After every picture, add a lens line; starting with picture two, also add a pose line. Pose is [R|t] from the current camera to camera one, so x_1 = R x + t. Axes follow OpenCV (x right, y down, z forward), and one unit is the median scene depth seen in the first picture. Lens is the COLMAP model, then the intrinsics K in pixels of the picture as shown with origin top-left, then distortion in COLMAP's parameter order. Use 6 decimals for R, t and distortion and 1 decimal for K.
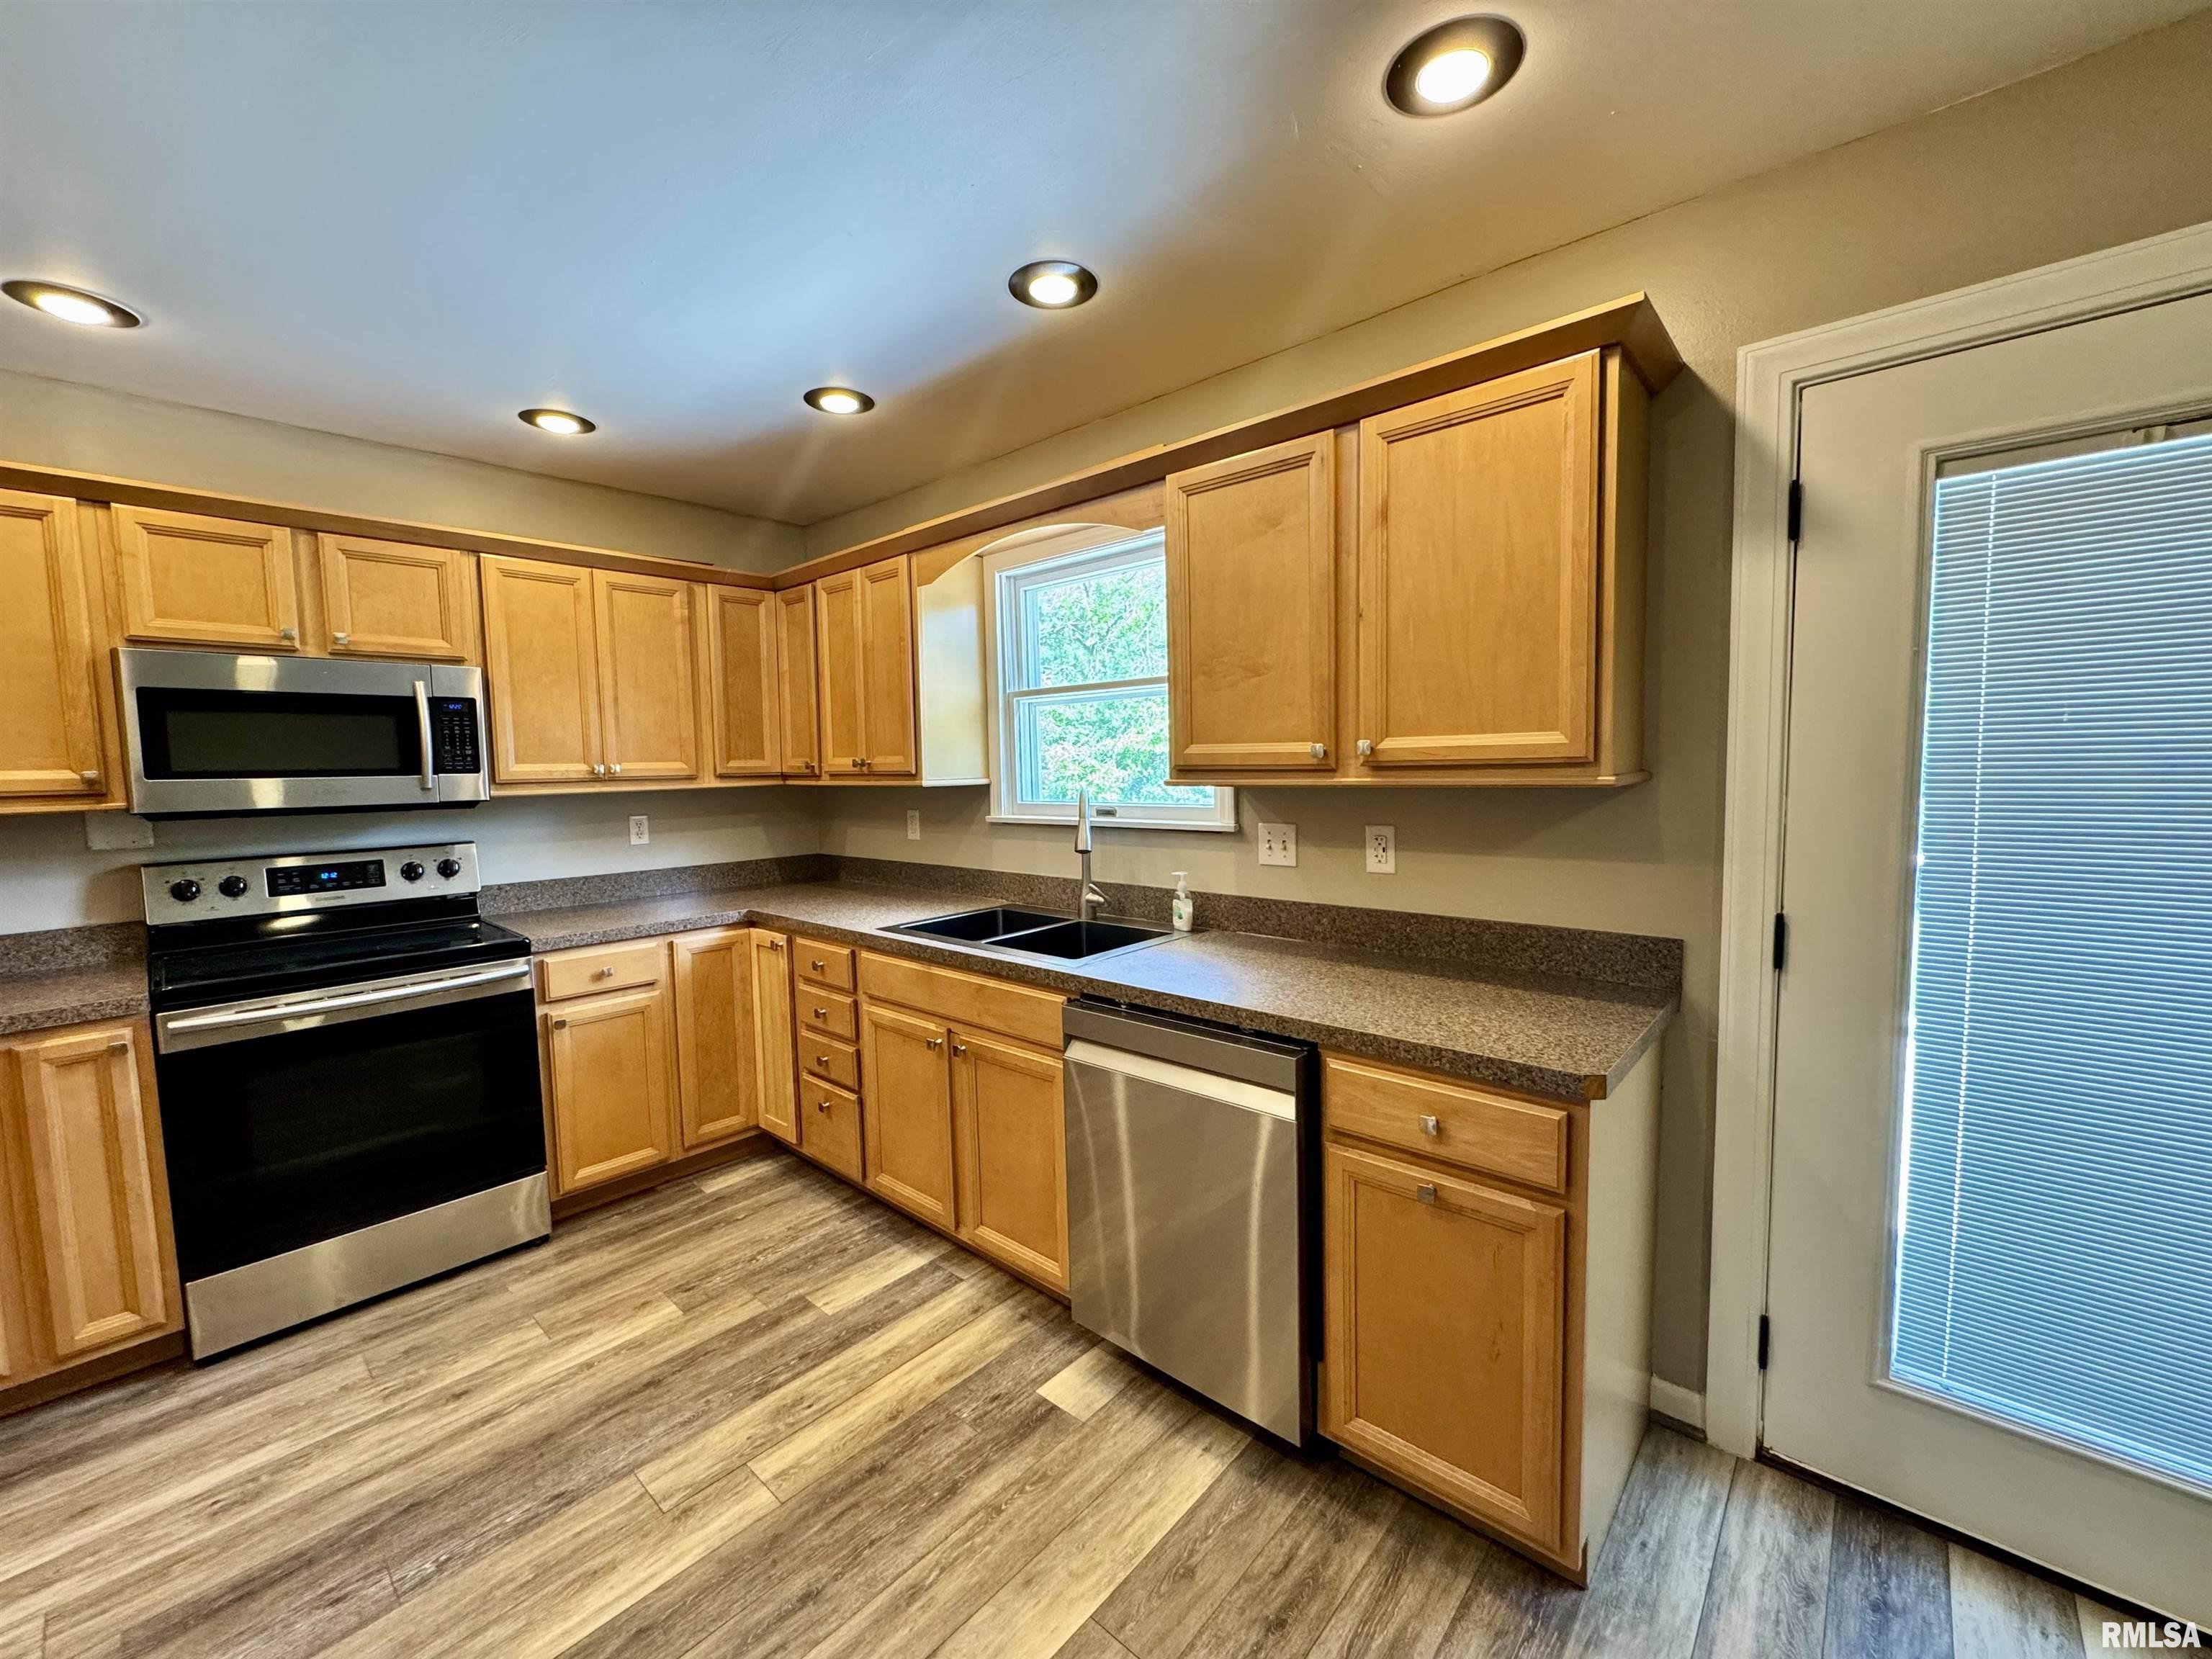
lens RADIAL K [[881.4, 0, 1105.0], [0, 881.4, 829.7], [0, 0, 1]] dist [-0.003948, 0.000067]
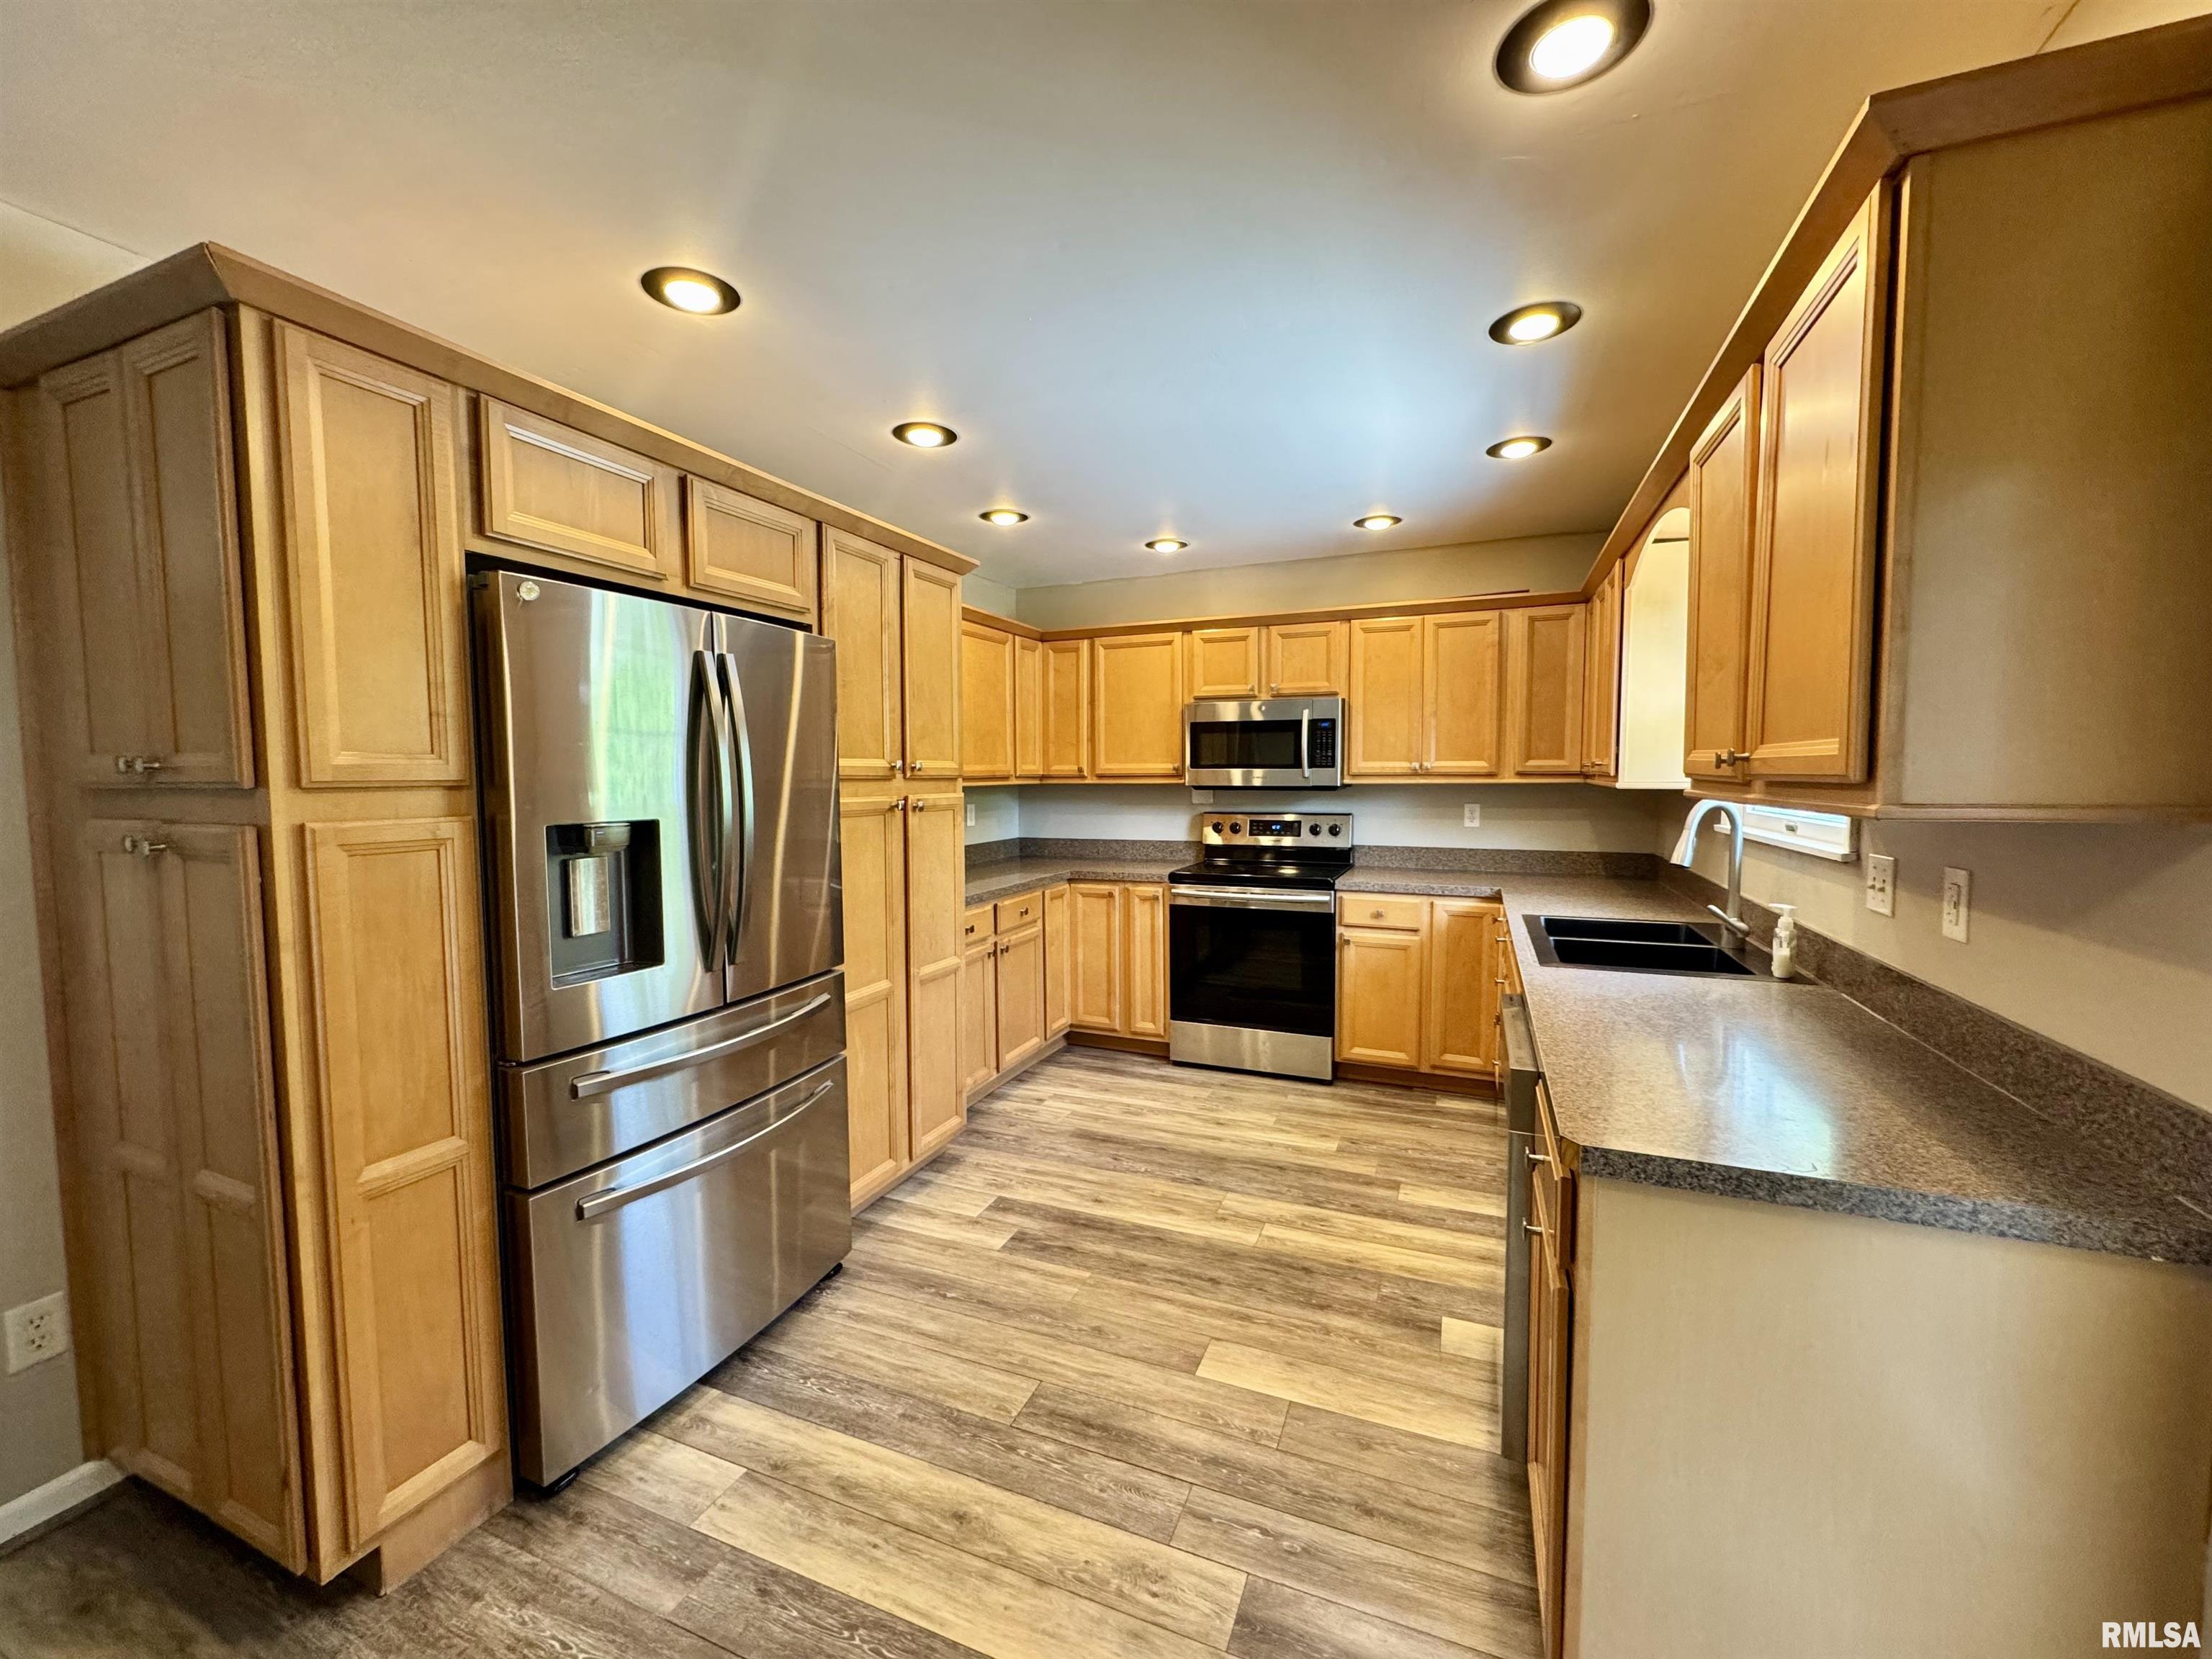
lens RADIAL K [[881.4, 0, 1104.0], [0, 881.4, 827.0], [0, 0, 1]] dist [-0.003948, 0.000067]
pose [[0.329468, 0.079950, -0.940776, 0.671371], [-0.073691, 0.995546, 0.058797, -0.025951], [0.941287, 0.049955, 0.333892, 0.142870]]
